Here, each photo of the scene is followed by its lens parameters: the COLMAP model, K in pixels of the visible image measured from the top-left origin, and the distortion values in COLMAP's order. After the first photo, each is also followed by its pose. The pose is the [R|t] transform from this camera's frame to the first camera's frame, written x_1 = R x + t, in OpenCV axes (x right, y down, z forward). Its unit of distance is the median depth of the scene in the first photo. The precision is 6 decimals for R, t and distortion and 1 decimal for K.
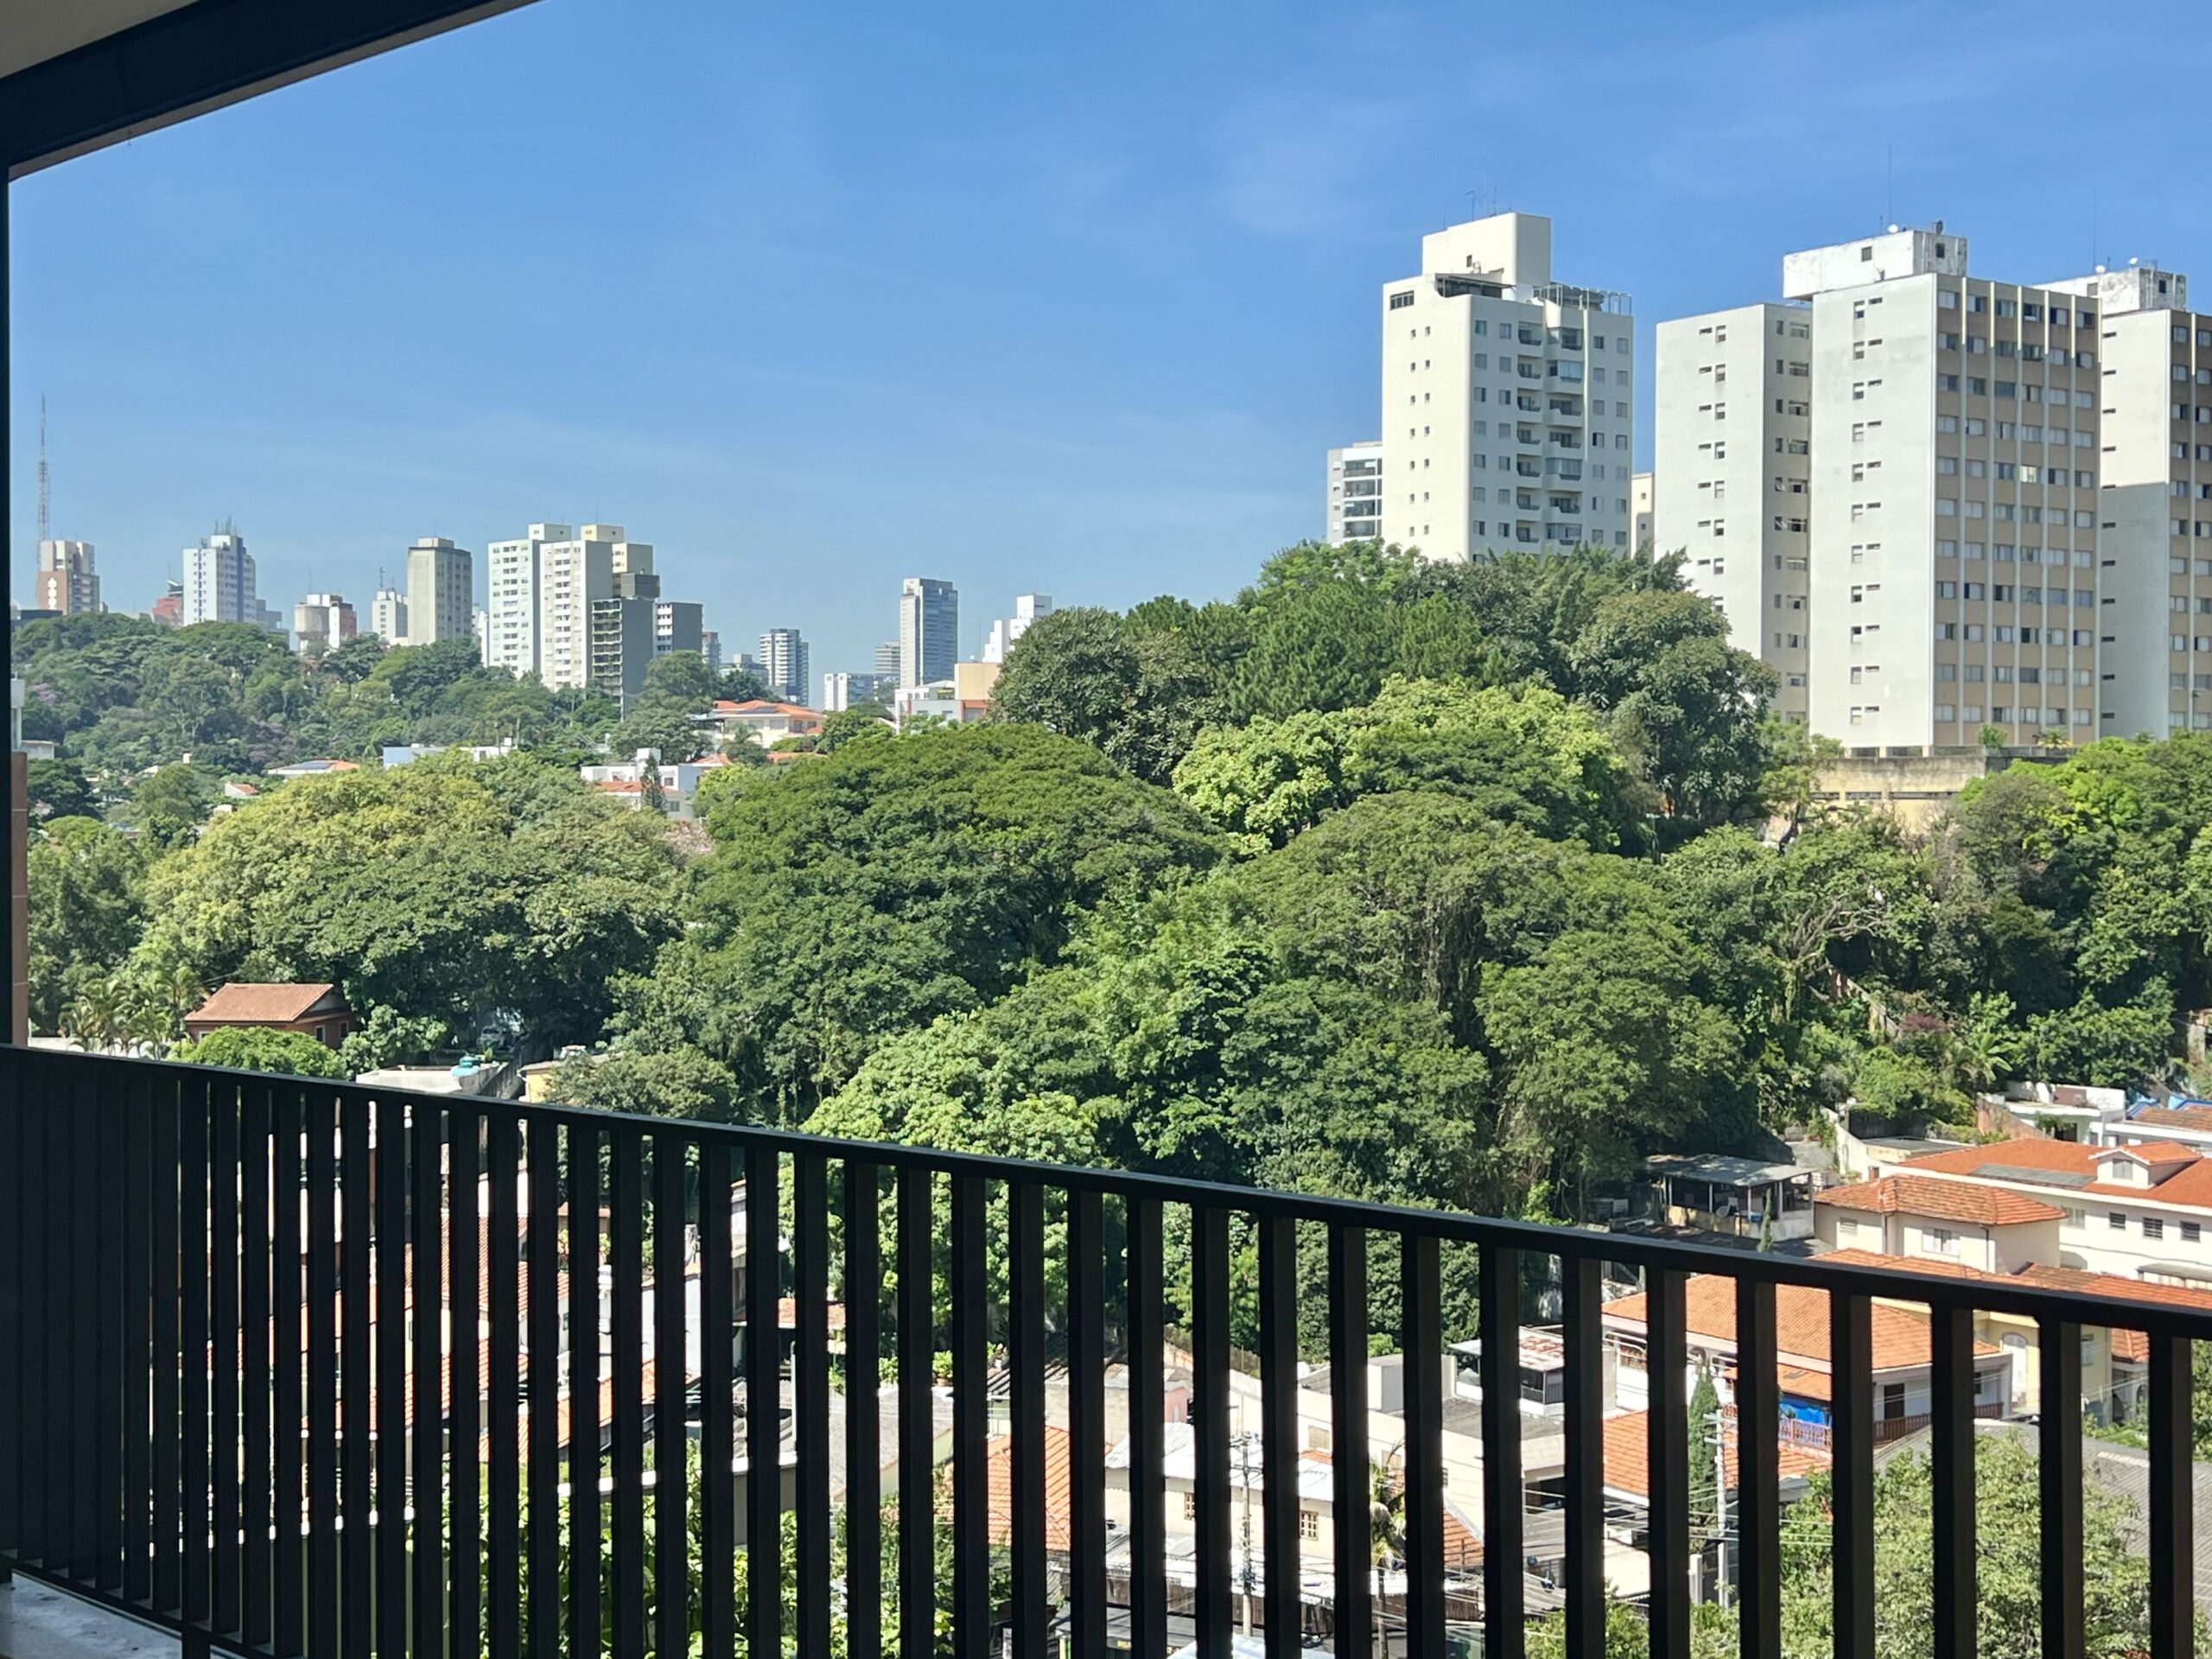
lens RADIAL K [[2957.4, 0, 1113.8], [0, 2957.4, 834.8], [0, 0, 1]] dist [0.222124, -0.766388]
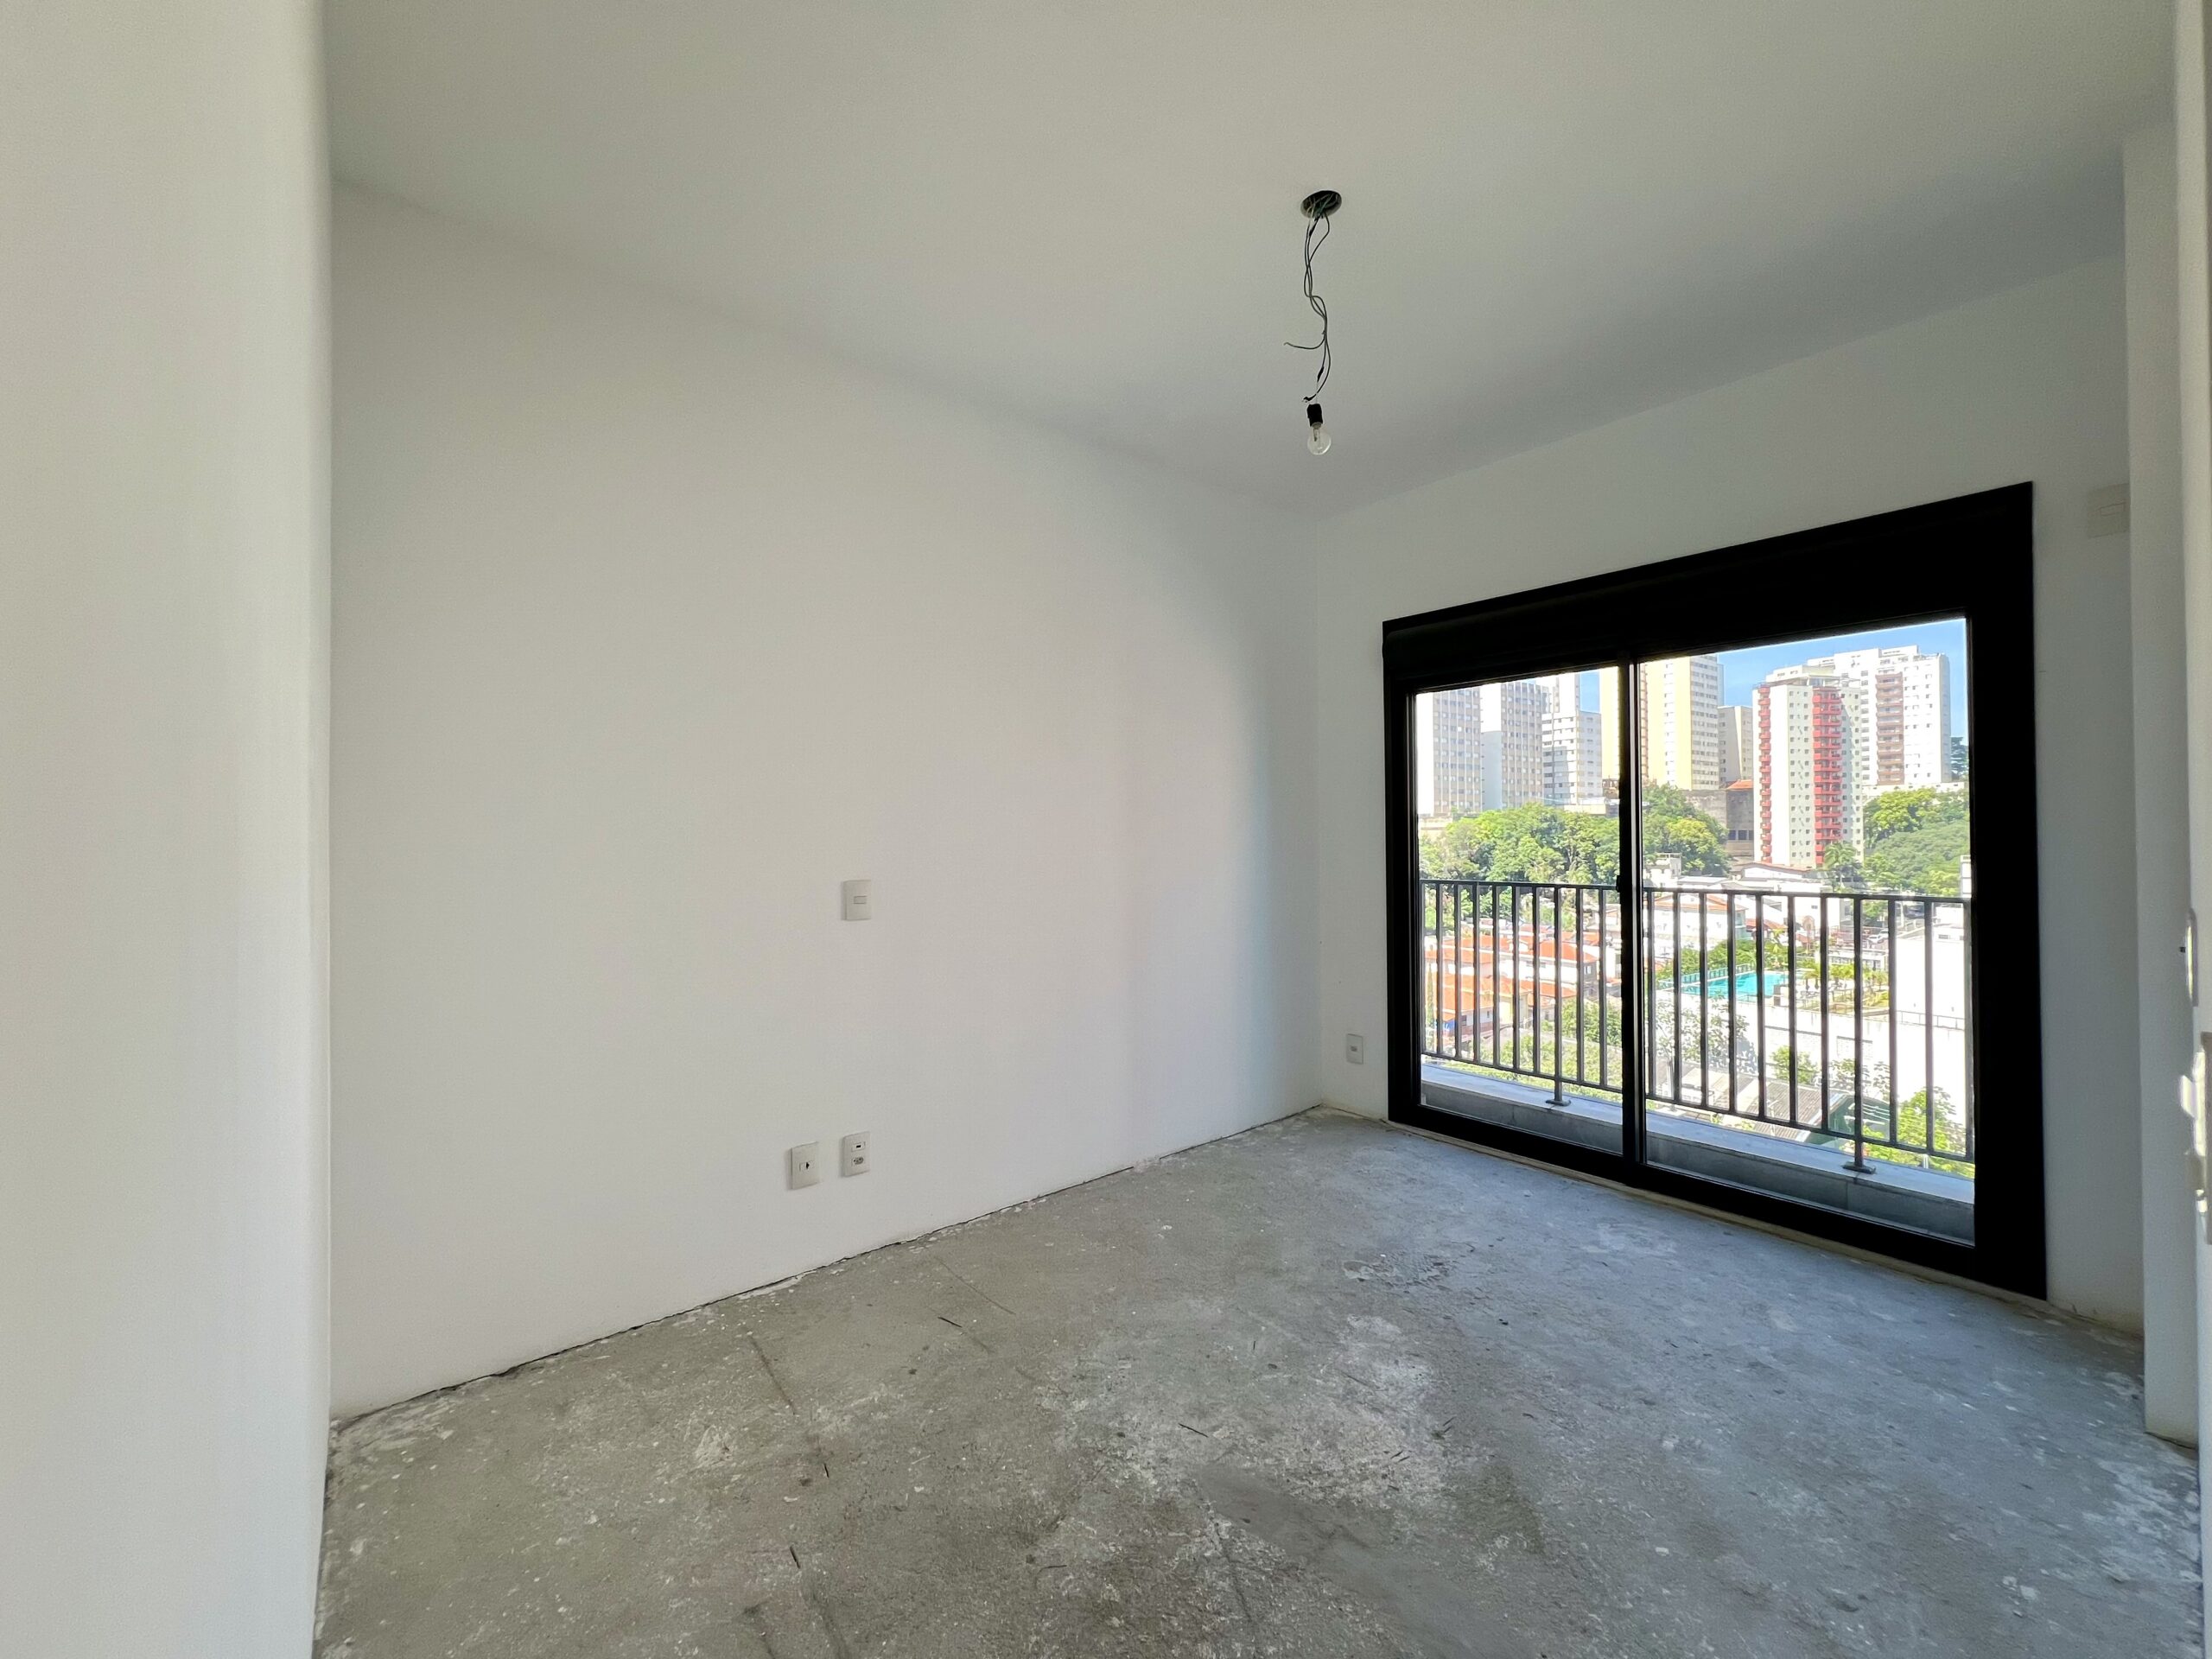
lens RADIAL K [[887.4, 0, 1106.0], [0, 887.4, 829.5], [0, 0, 1]] dist [-0.004816, 0.002224]
pose [[0.999509, -0.007469, -0.030433, -0.052601], [0.006970, 0.999840, -0.016463, 0.001038], [0.030551, 0.016243, 0.999401, 0.037305]]
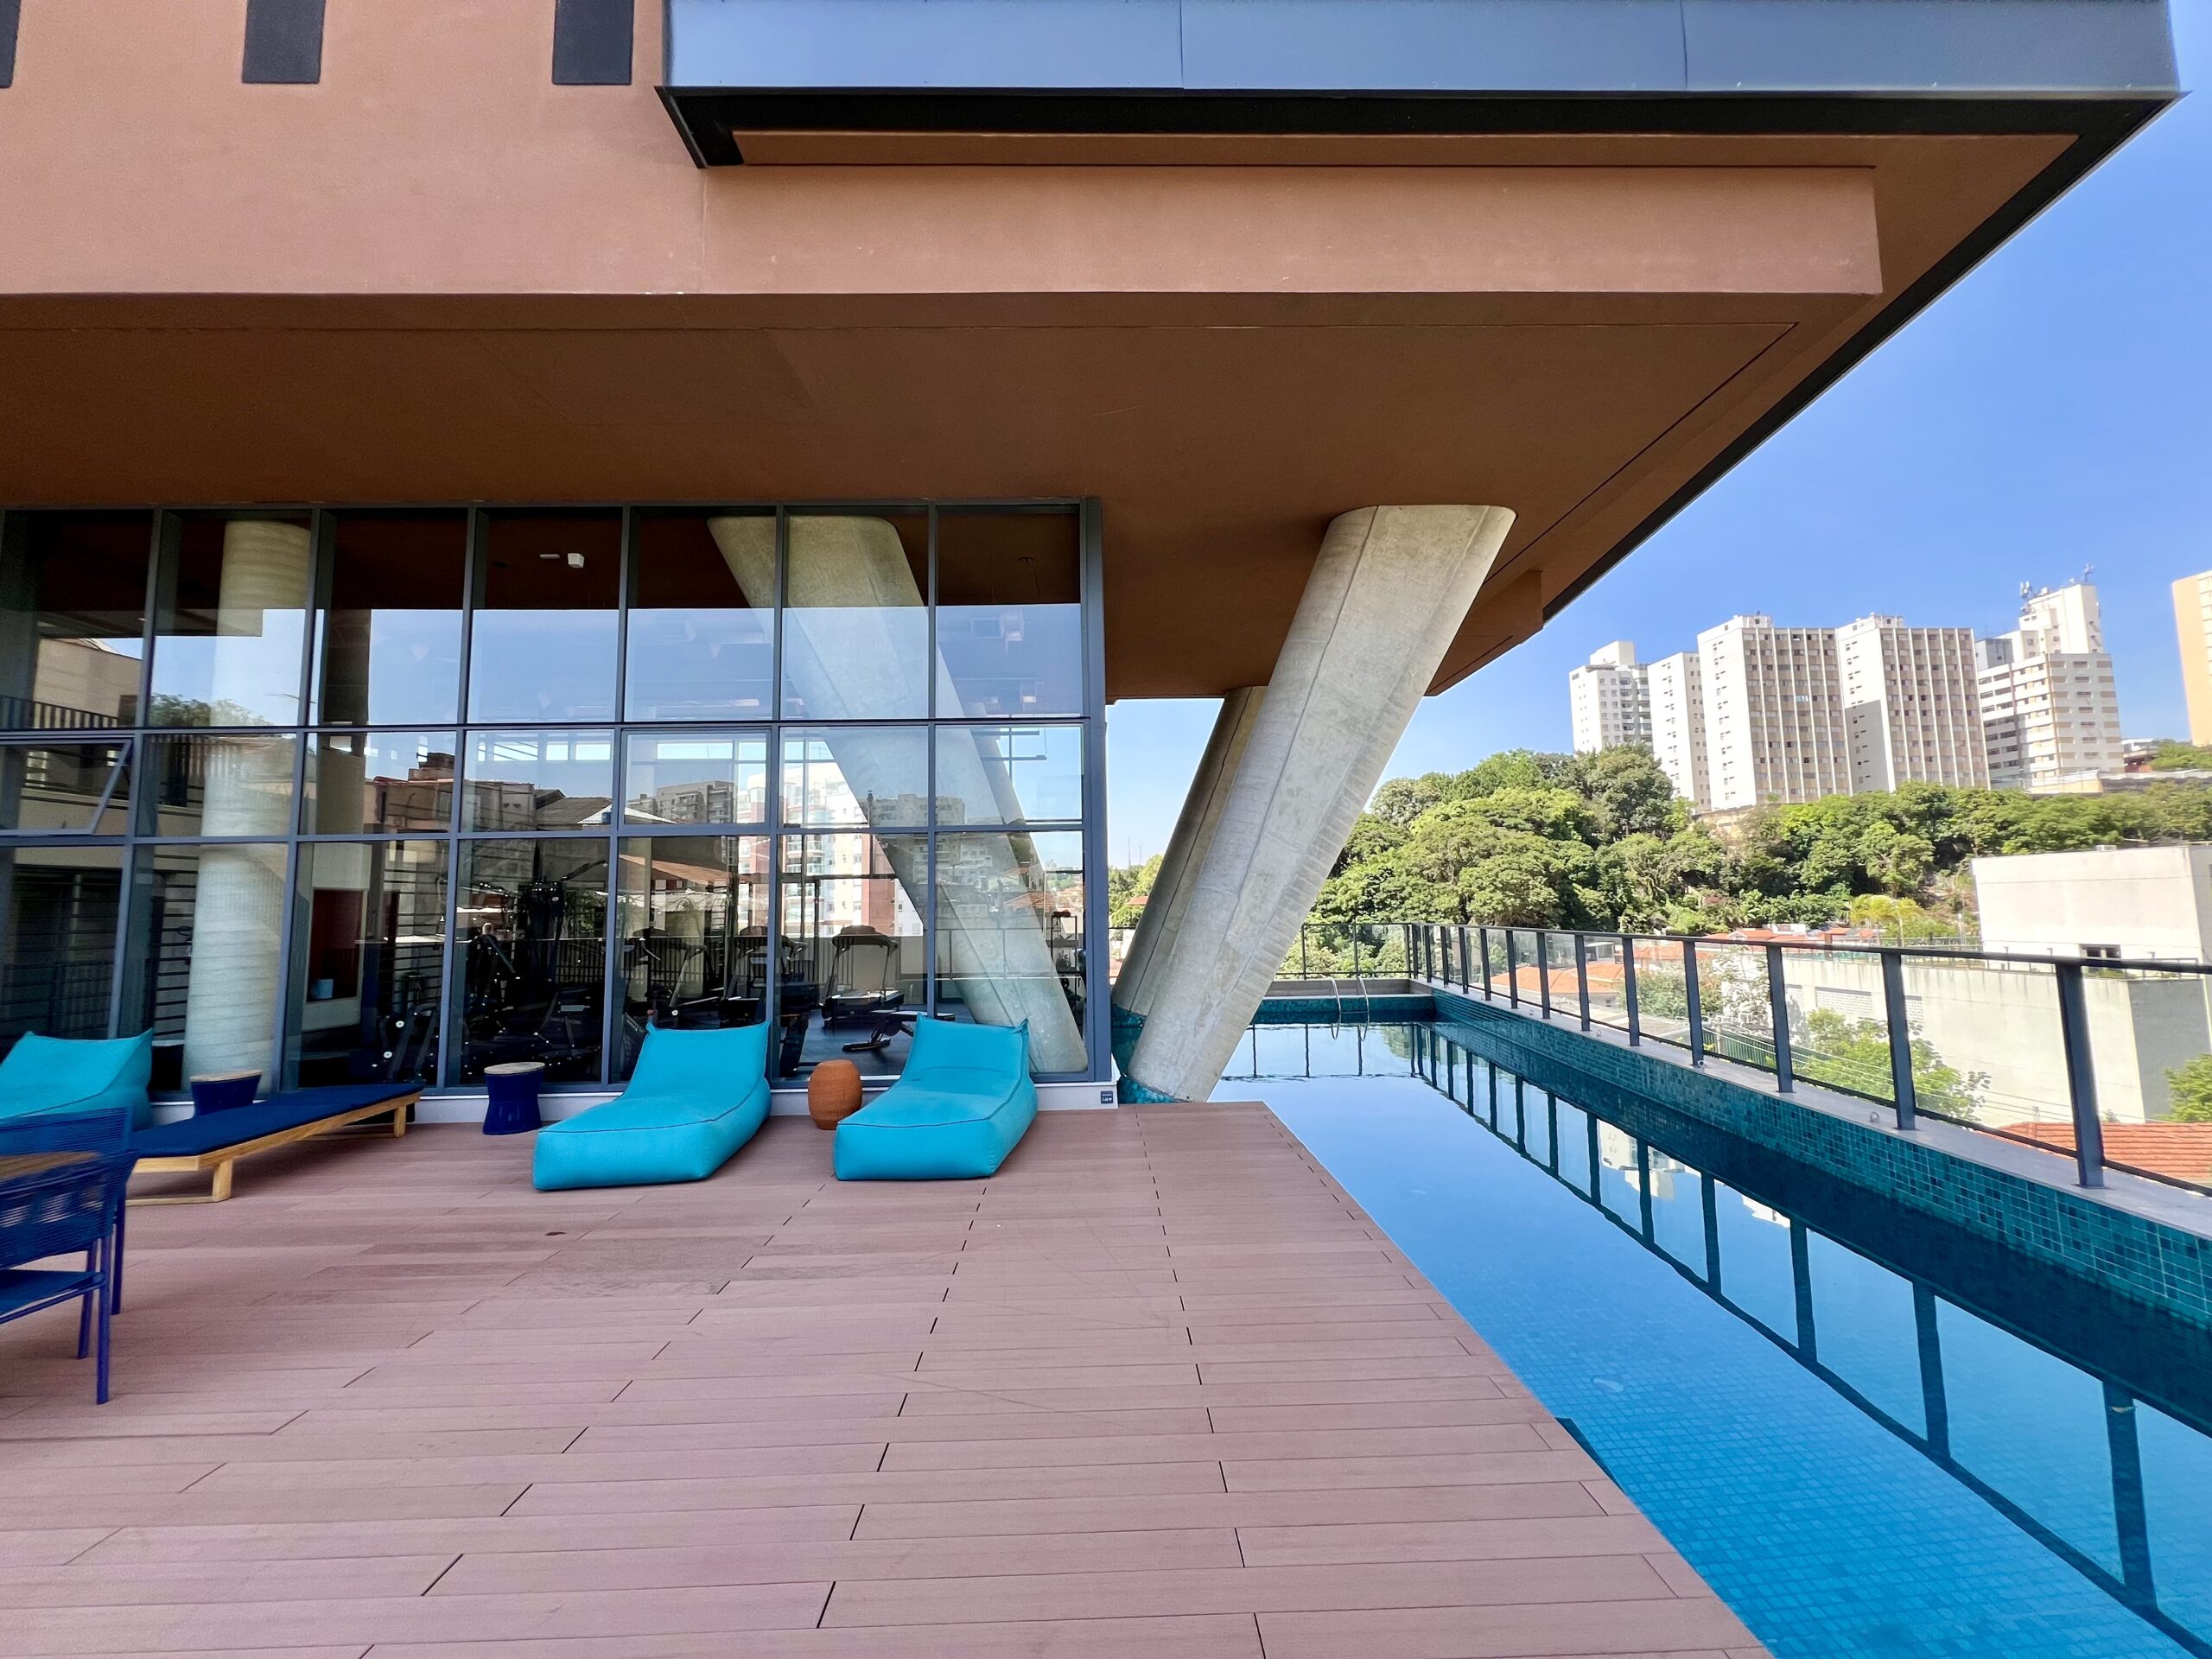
lens RADIAL K [[887.4, 0, 1106.0], [0, 887.4, 829.5], [0, 0, 1]] dist [-0.004816, 0.002224]
pose [[0.839188, -0.063903, -0.540074, 0.223978], [0.011733, 0.994969, -0.099498, 0.065157], [0.543715, 0.077161, 0.835715, 0.054372]]
